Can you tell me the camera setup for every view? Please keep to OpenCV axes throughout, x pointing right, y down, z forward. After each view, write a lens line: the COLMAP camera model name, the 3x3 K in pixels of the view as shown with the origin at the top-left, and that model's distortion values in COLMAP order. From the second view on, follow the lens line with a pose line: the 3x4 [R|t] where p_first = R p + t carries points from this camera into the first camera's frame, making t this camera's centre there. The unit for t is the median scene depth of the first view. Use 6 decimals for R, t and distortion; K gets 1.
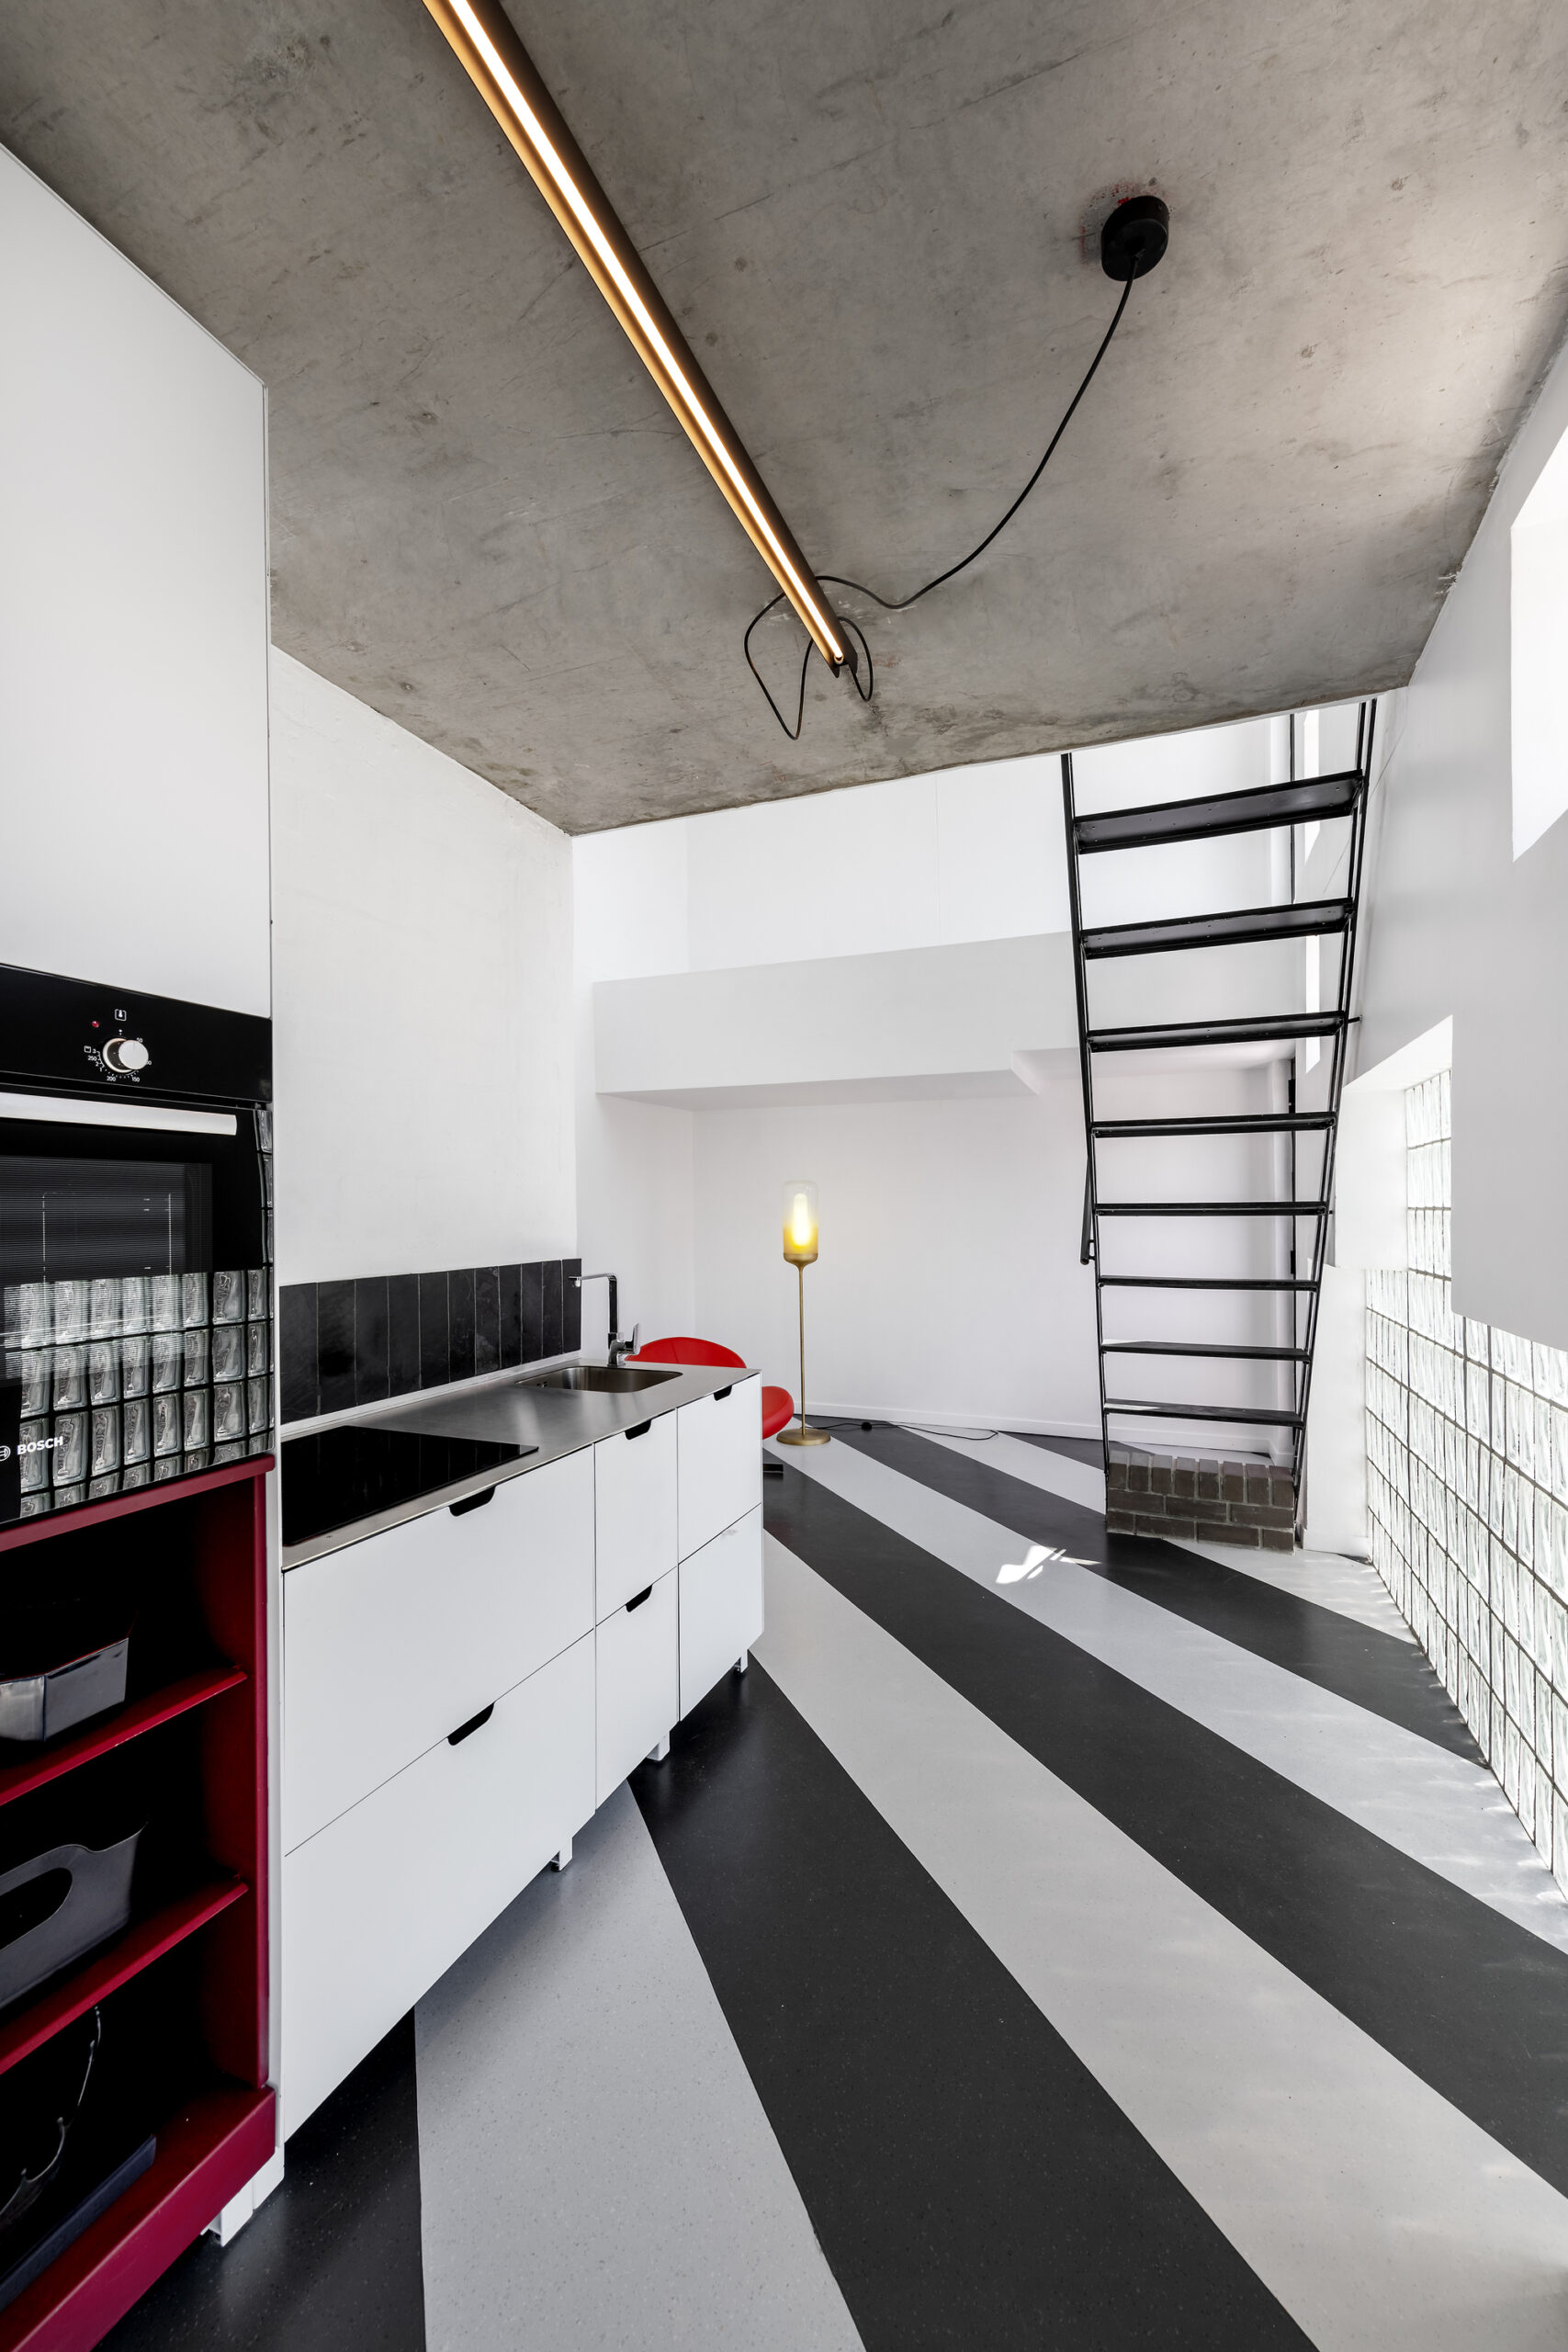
lens RADIAL K [[954.5, 0, 769.7], [0, 954.5, 1192.3], [0, 0, 1]] dist [0.011818, -0.000860]
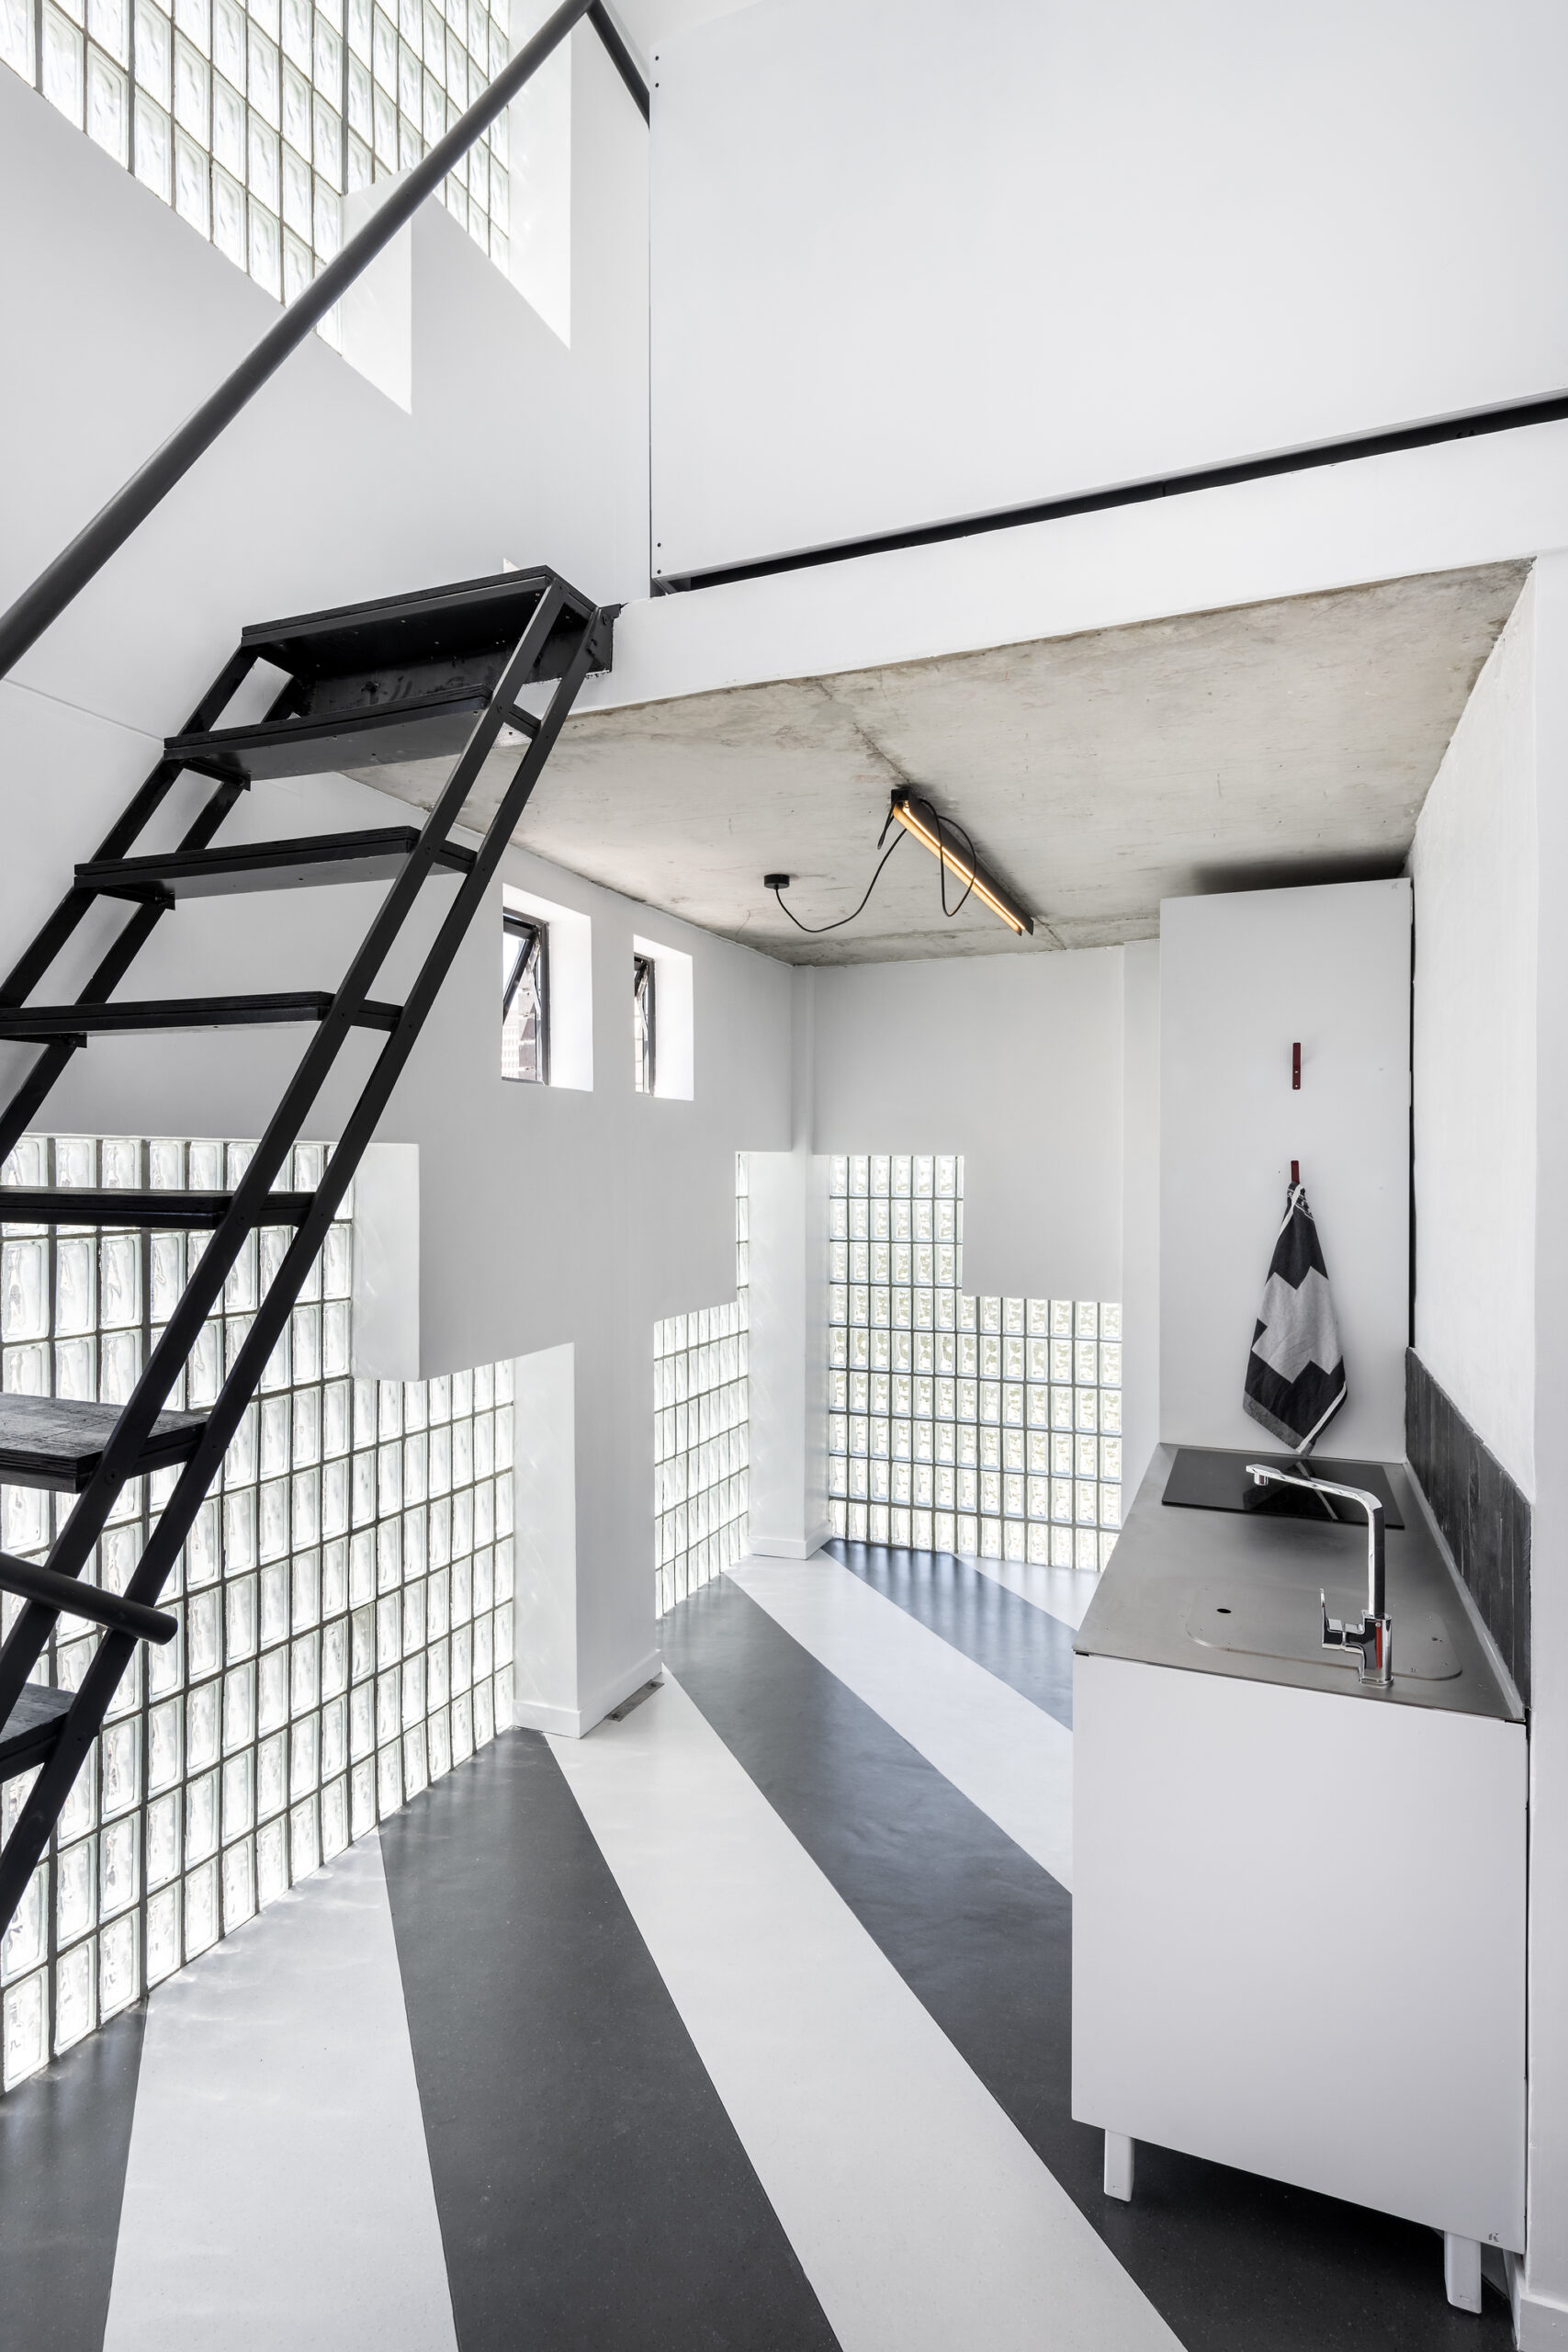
lens RADIAL K [[1225.2, 0, 780.5], [0, 1225.2, 1165.9], [0, 0, 1]] dist [0.001610, 0.000089]
pose [[-0.999939, 0.004601, -0.010052, 0.191924], [0.004735, 0.999900, -0.013351, -0.103370], [0.009990, -0.013398, -0.999860, 1.966276]]
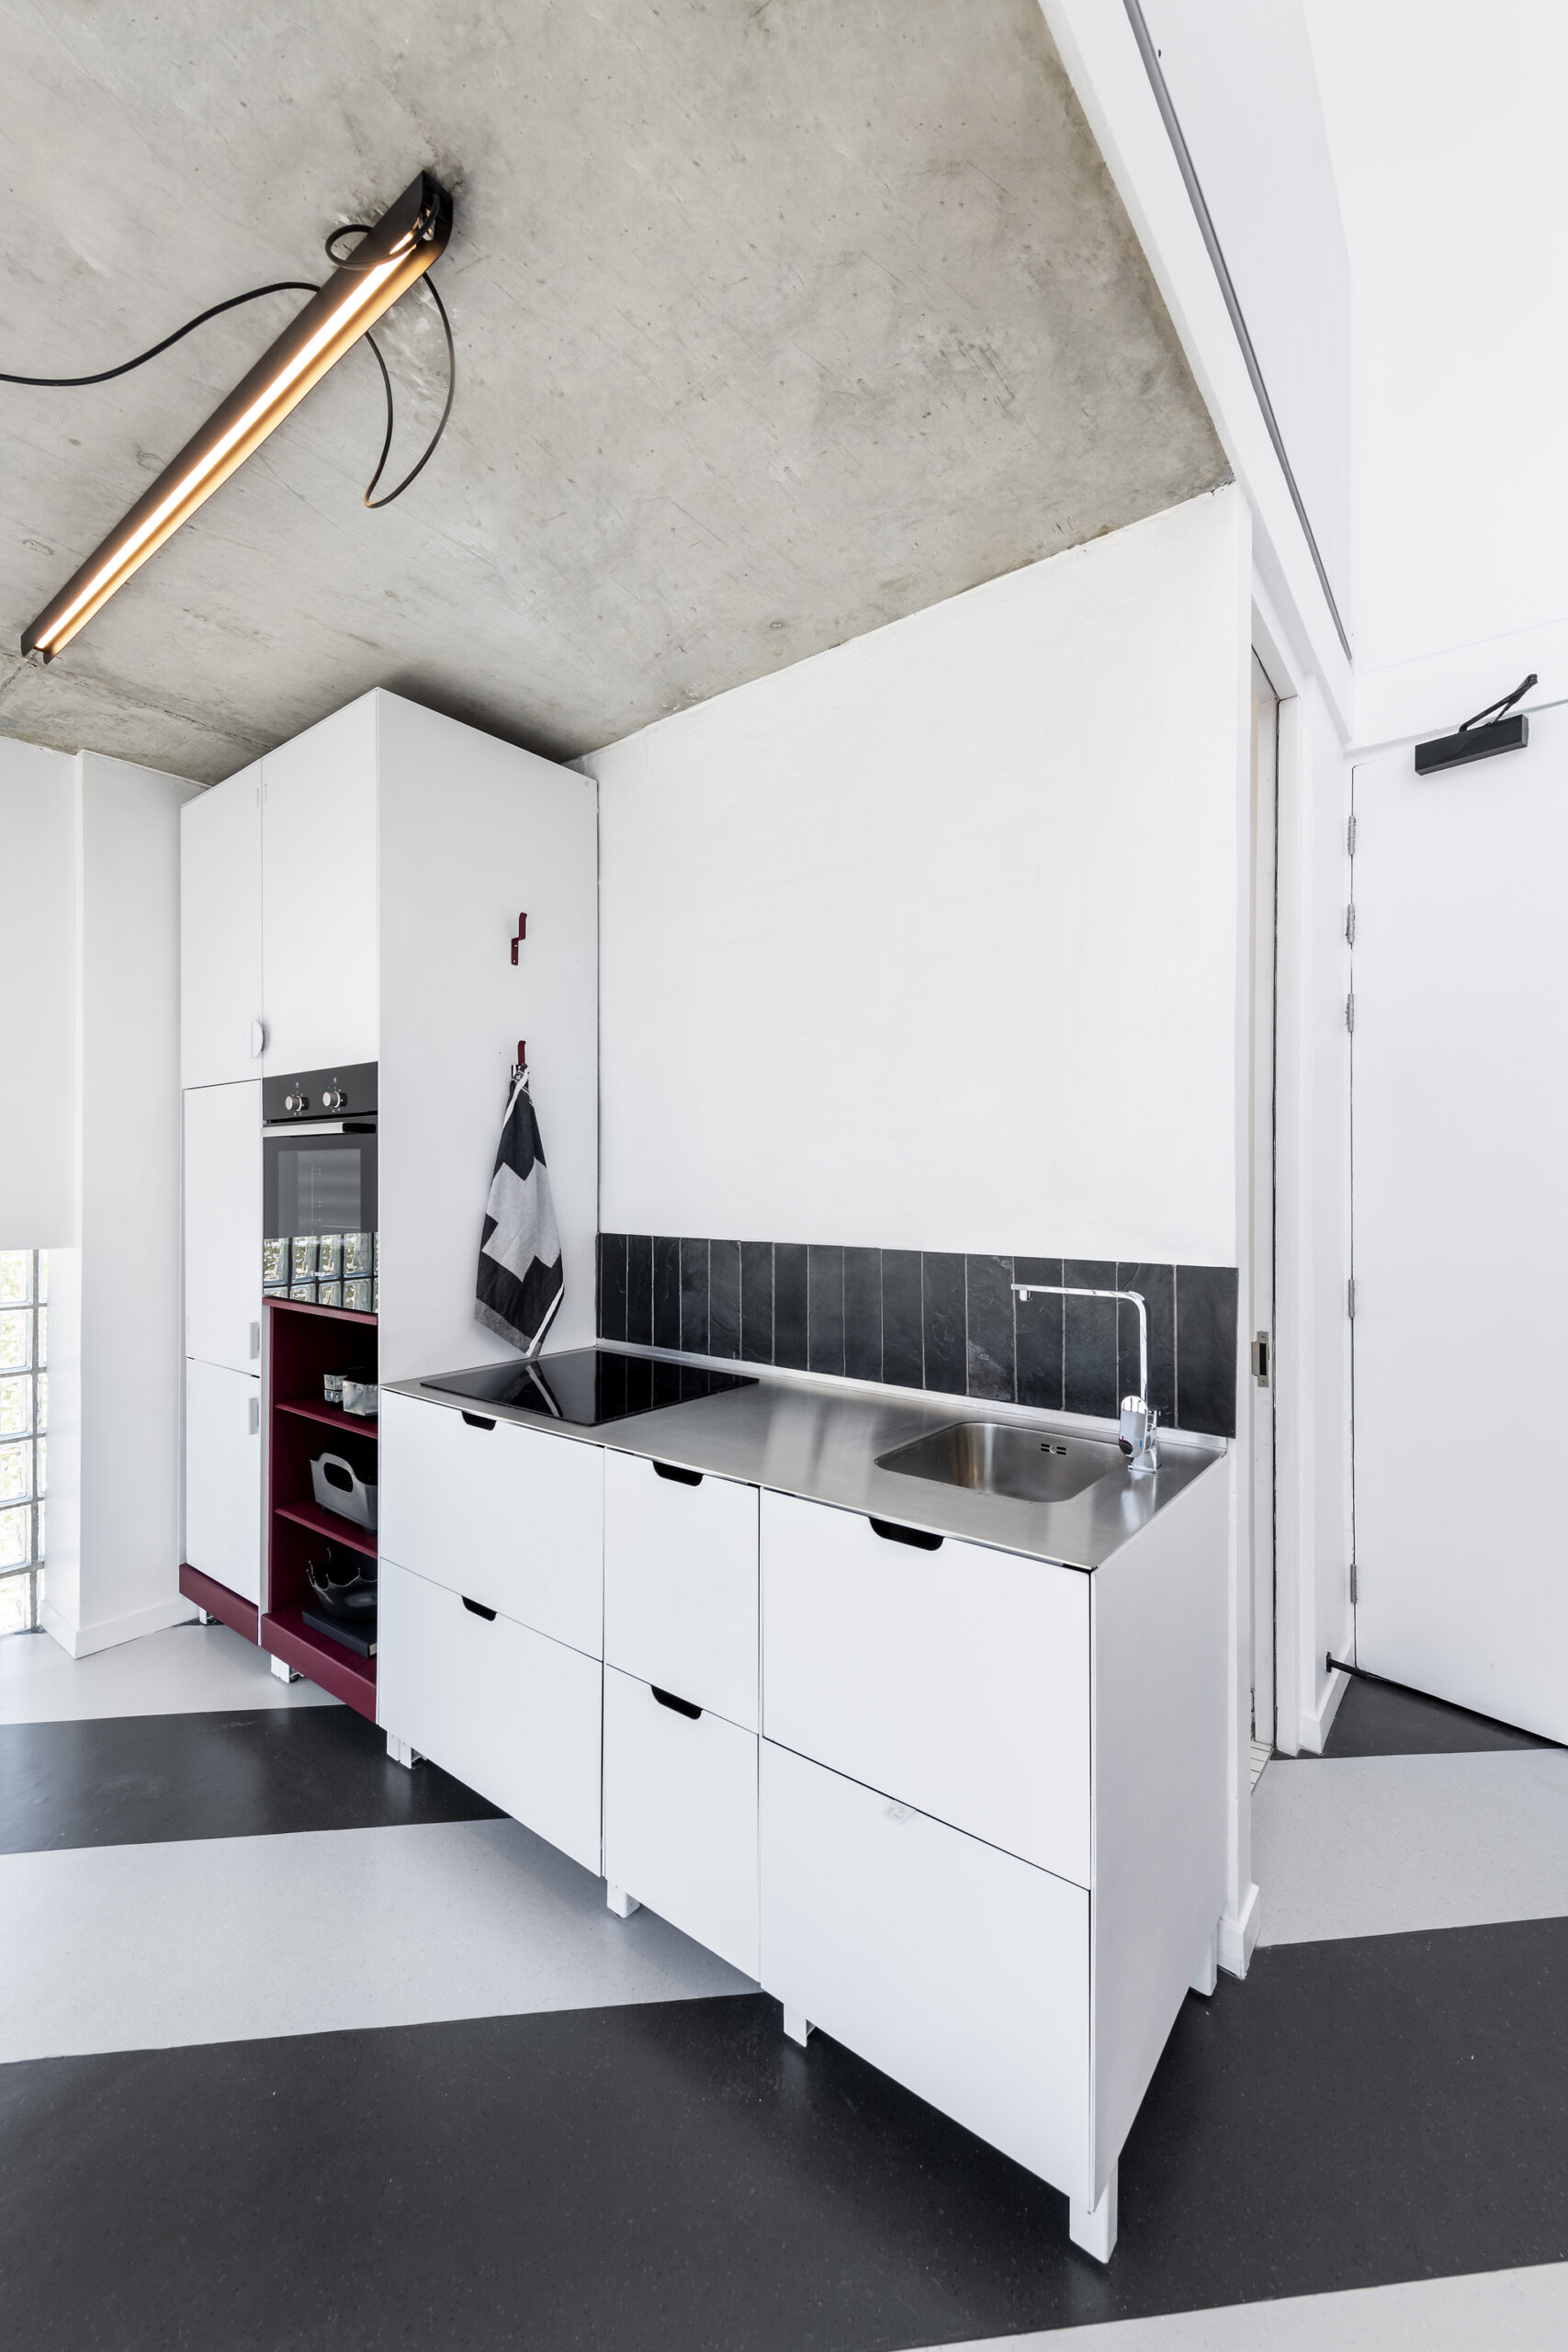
lens RADIAL K [[954.5, 0, 772.4], [0, 954.5, 1178.9], [0, 0, 1]] dist [0.011818, -0.000860]
pose [[-0.276819, 0.006699, -0.960899, 0.482955], [0.014471, 0.999891, 0.002802, 0.017735], [0.960813, -0.013130, -0.276886, 1.125563]]
